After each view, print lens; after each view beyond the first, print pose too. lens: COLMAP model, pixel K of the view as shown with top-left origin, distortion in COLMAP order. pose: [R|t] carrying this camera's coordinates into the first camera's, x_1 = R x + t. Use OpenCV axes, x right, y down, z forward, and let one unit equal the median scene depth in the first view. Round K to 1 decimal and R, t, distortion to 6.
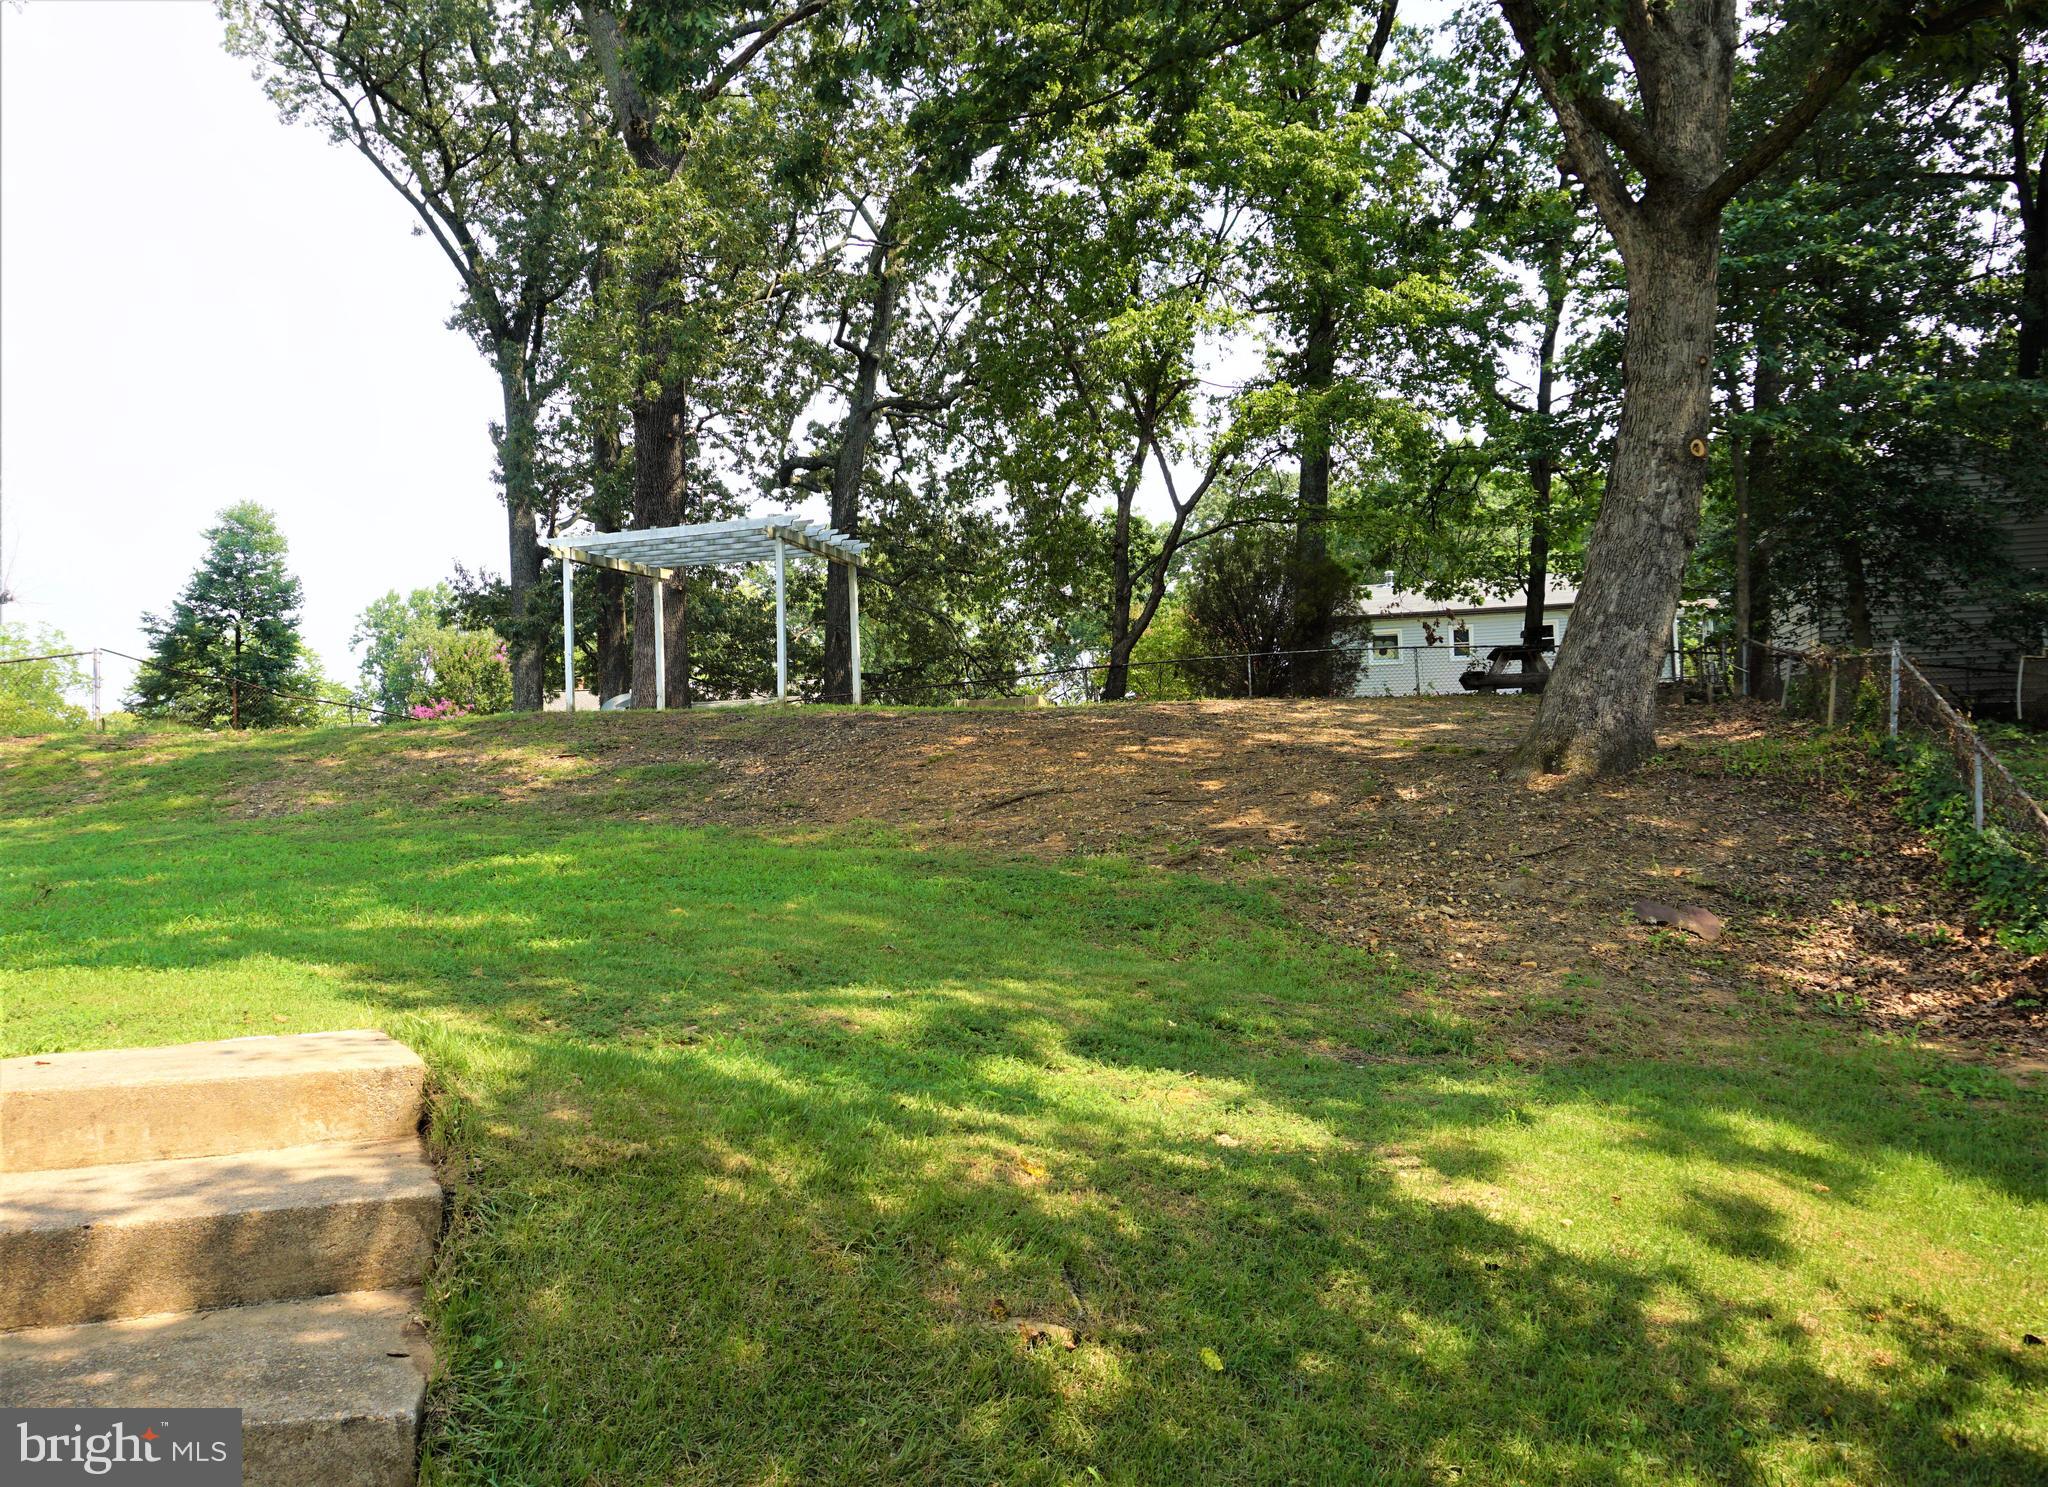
lens RADIAL K [[1538.9, 0, 976.3], [0, 1538.9, 737.3], [0, 0, 1]] dist [-0.012127, -0.001411]
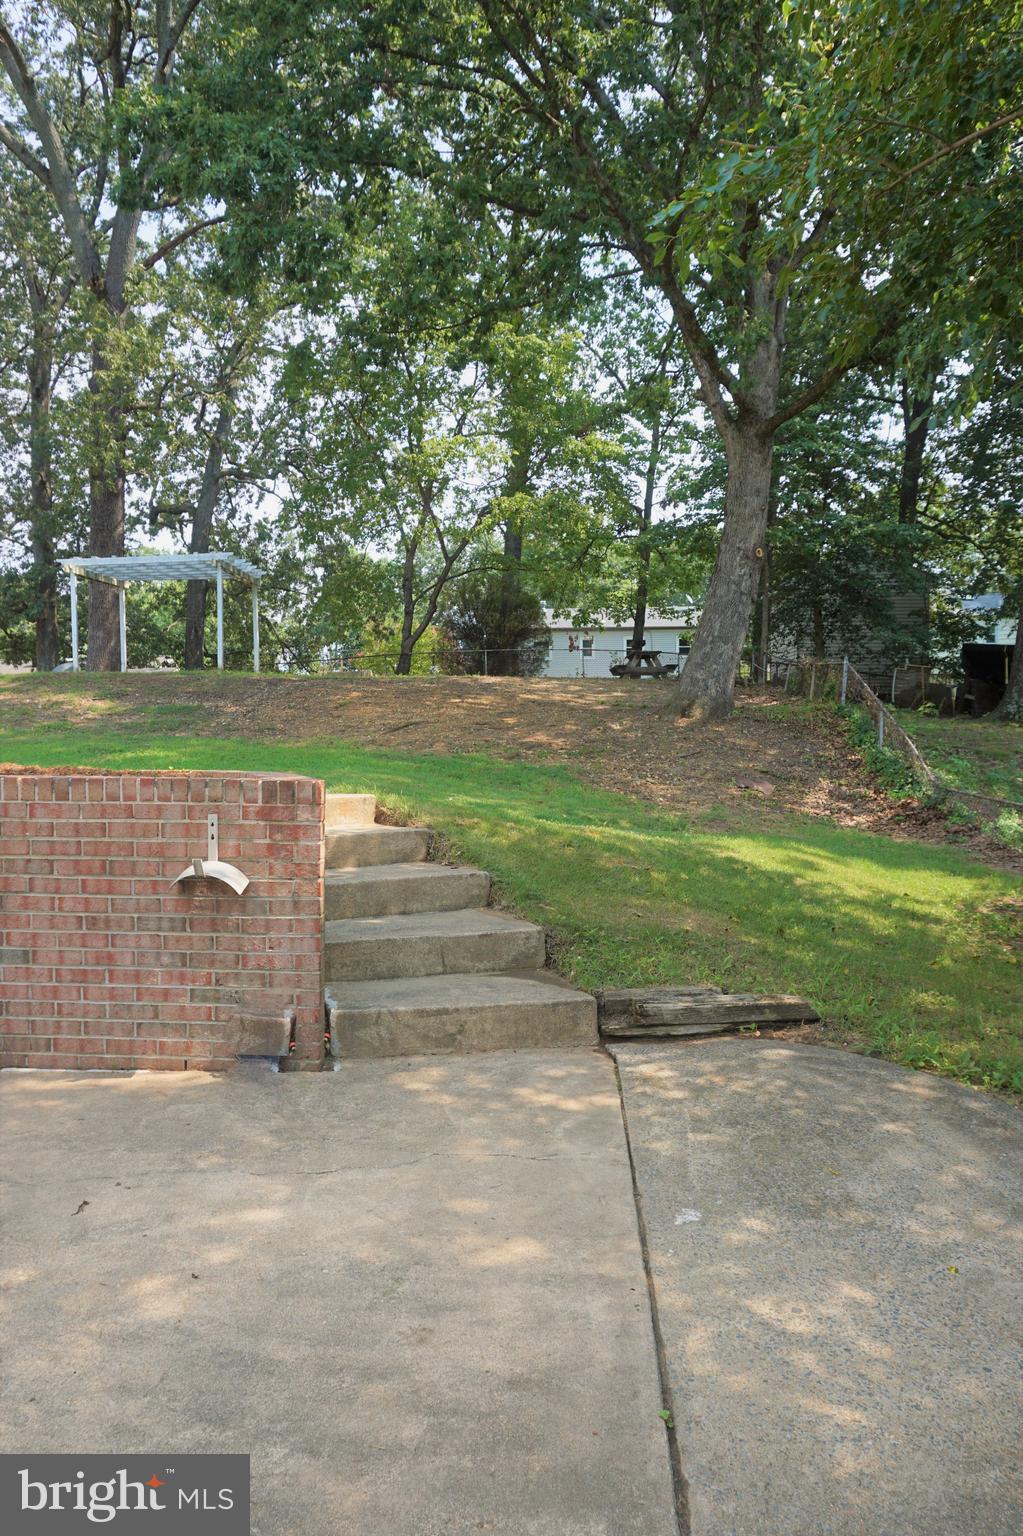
lens RADIAL K [[1090.8, 0, 511.5], [0, 1090.8, 768.0], [0, 0, 1]] dist [-0.041395, -0.000389]
pose [[0.963996, 0.012988, 0.265599, -0.185671], [-0.027571, 0.998305, 0.051250, 0.020839], [-0.264483, -0.056728, 0.962720, -0.245629]]
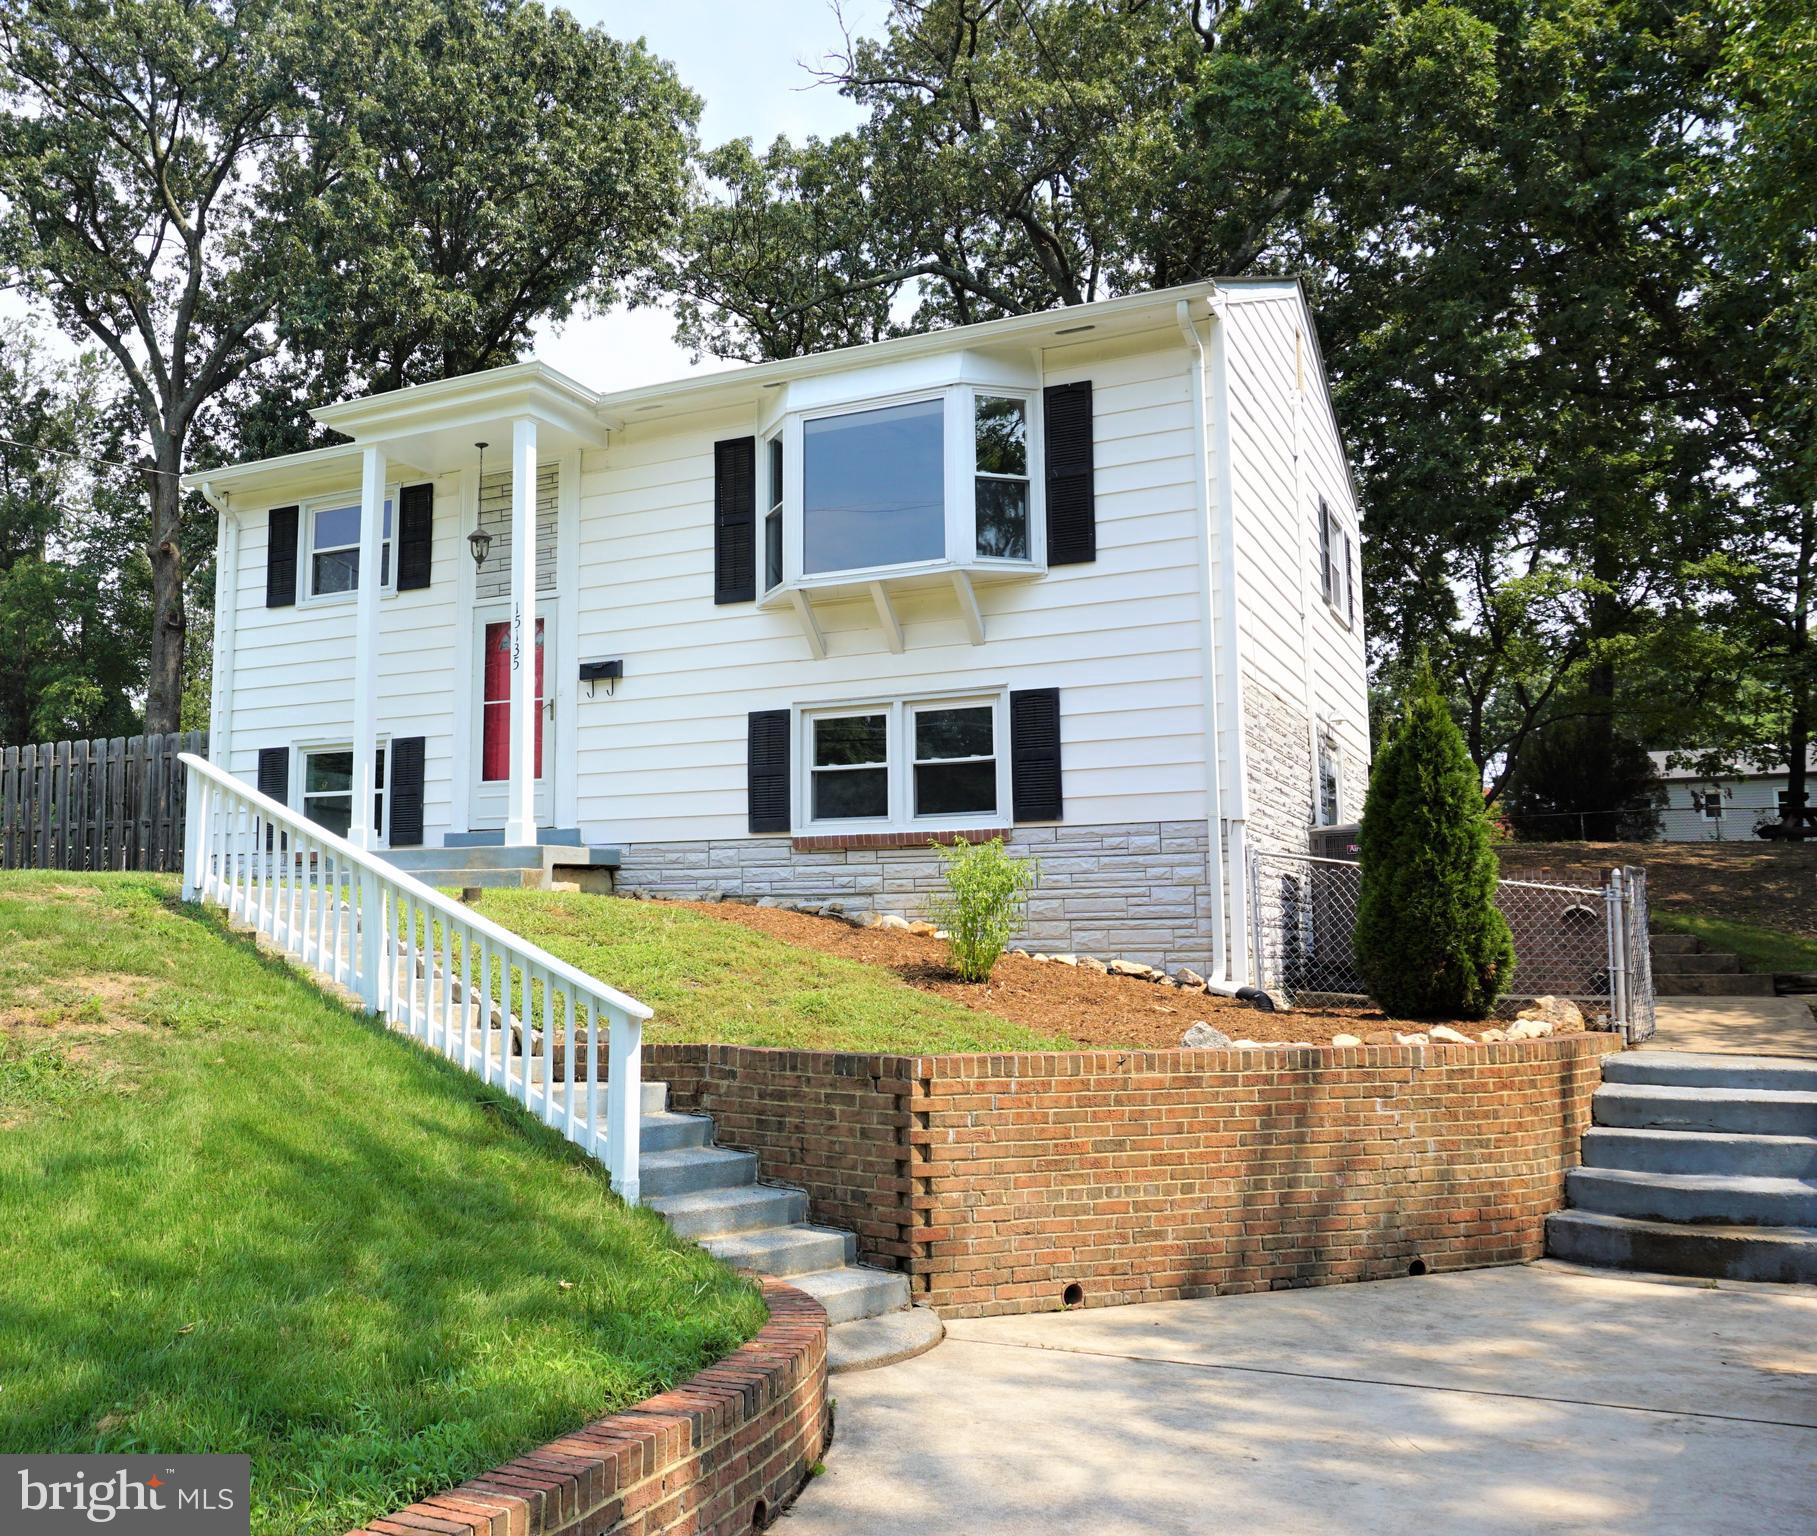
lens RADIAL K [[1693.0, 0, 669.1], [0, 1693.0, 761.8], [0, 0, 1]] dist [-0.041418, 0.025170]
pose [[0.976074, 0.006724, -0.217336, -0.540939], [-0.024679, 0.996489, -0.080004, 0.076235], [0.216035, 0.083453, 0.972813, -1.178405]]
